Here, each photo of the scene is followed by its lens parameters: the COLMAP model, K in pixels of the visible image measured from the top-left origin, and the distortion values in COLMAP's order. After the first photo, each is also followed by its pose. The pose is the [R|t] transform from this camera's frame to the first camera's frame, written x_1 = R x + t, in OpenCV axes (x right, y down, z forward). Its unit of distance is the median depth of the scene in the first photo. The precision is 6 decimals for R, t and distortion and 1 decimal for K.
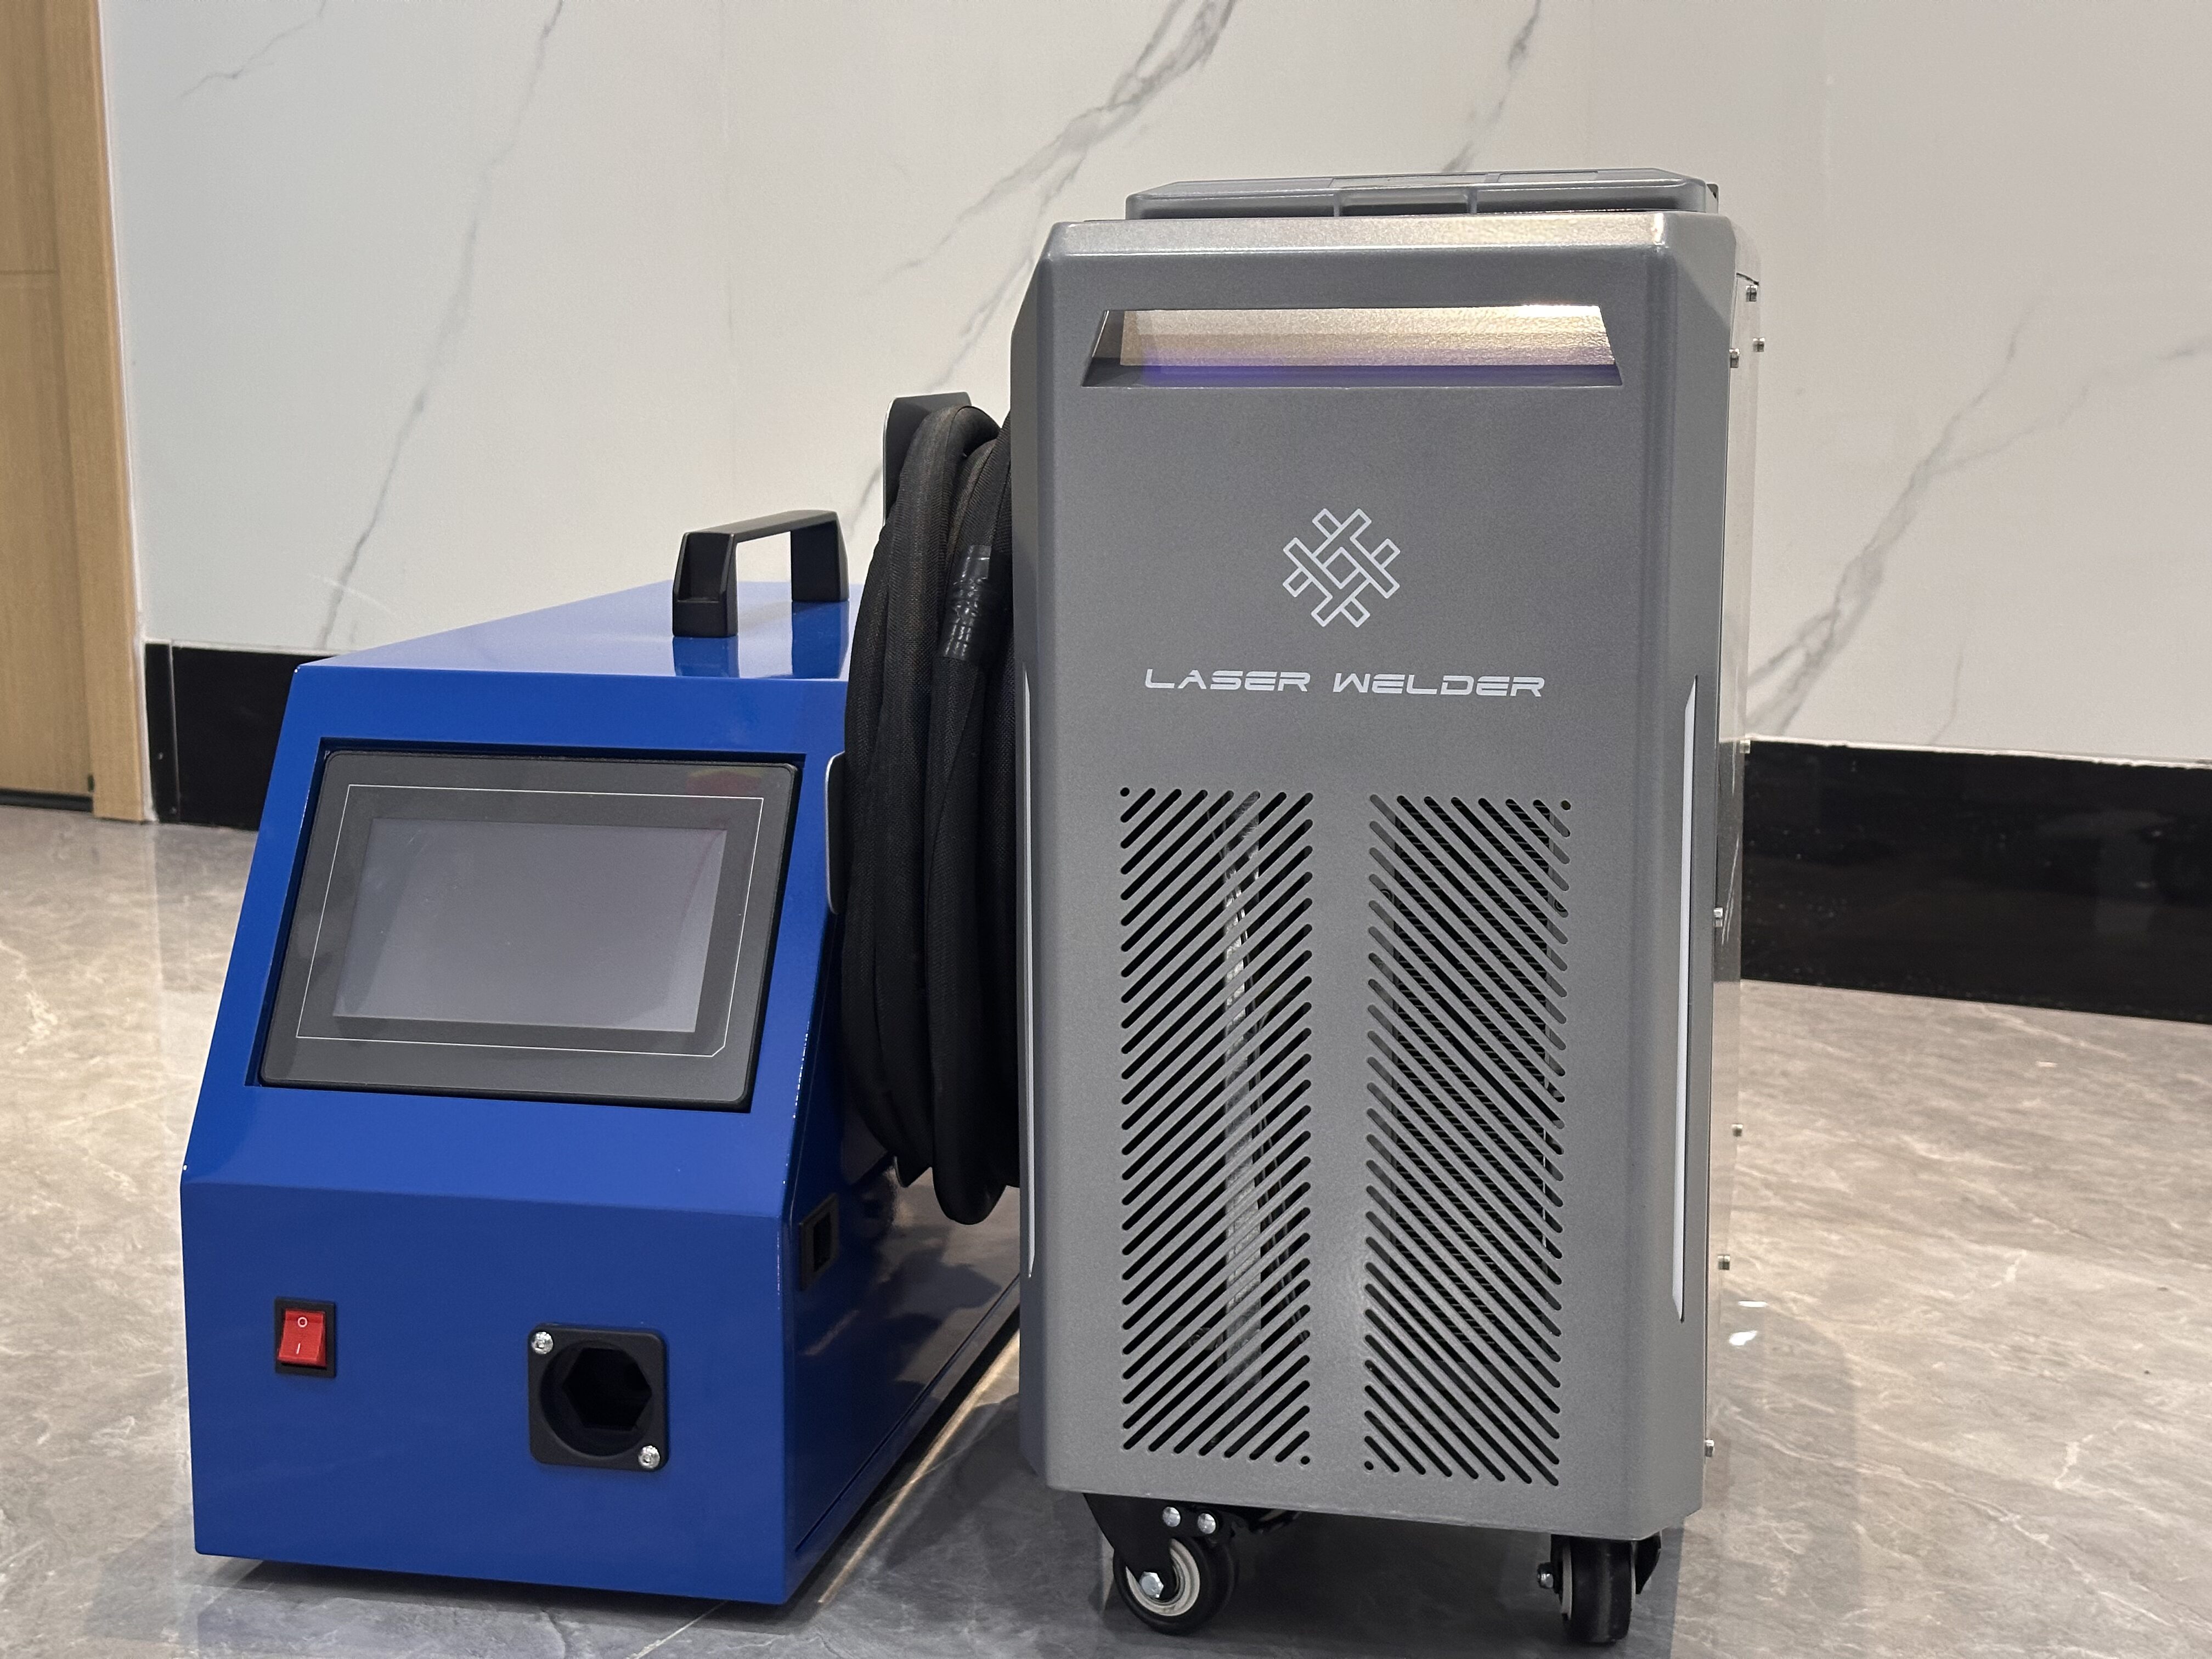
lens RADIAL K [[3074.1, 0, 1110.2], [0, 3074.1, 798.5], [0, 0, 1]] dist [0.196746, -0.466553]
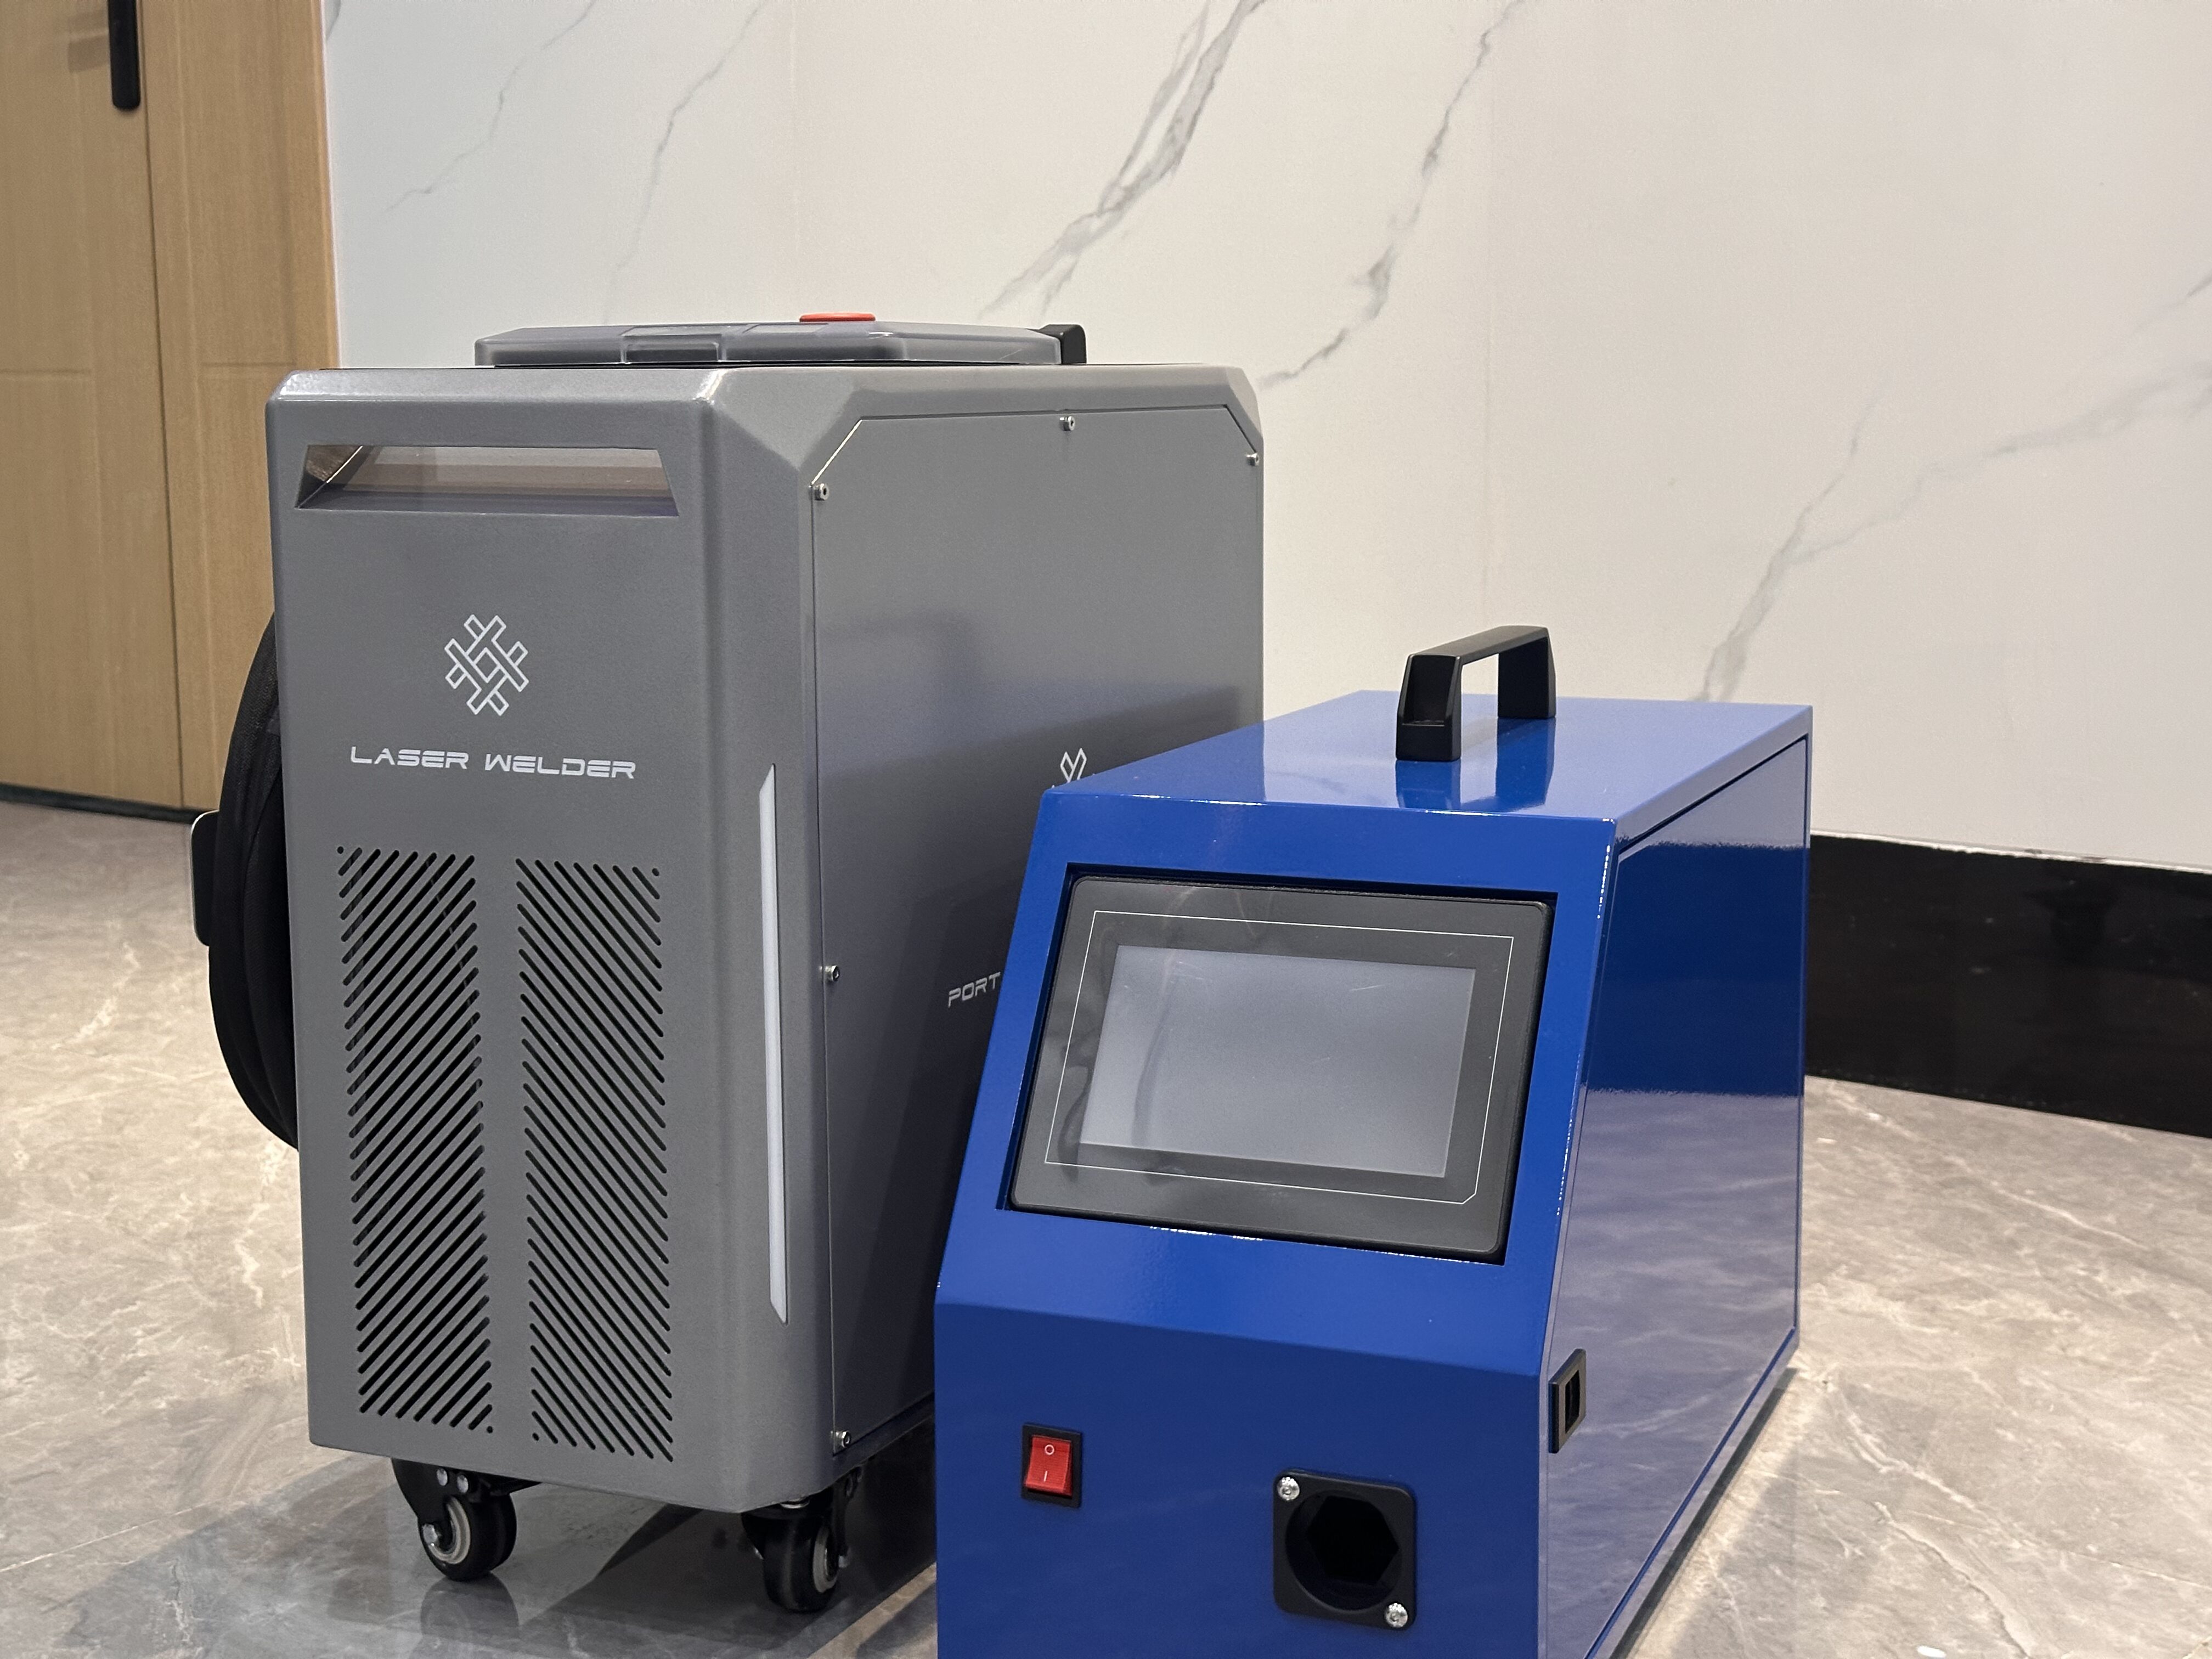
lens RADIAL K [[3072.9, 0, 1110.8], [0, 3072.9, 777.7], [0, 0, 1]] dist [0.184024, -0.352525]
pose [[0.977834, 0.023319, -0.208081, 0.381679], [-0.027943, 0.999423, -0.019310, -0.010780], [0.207510, 0.024696, 0.977921, -0.072220]]
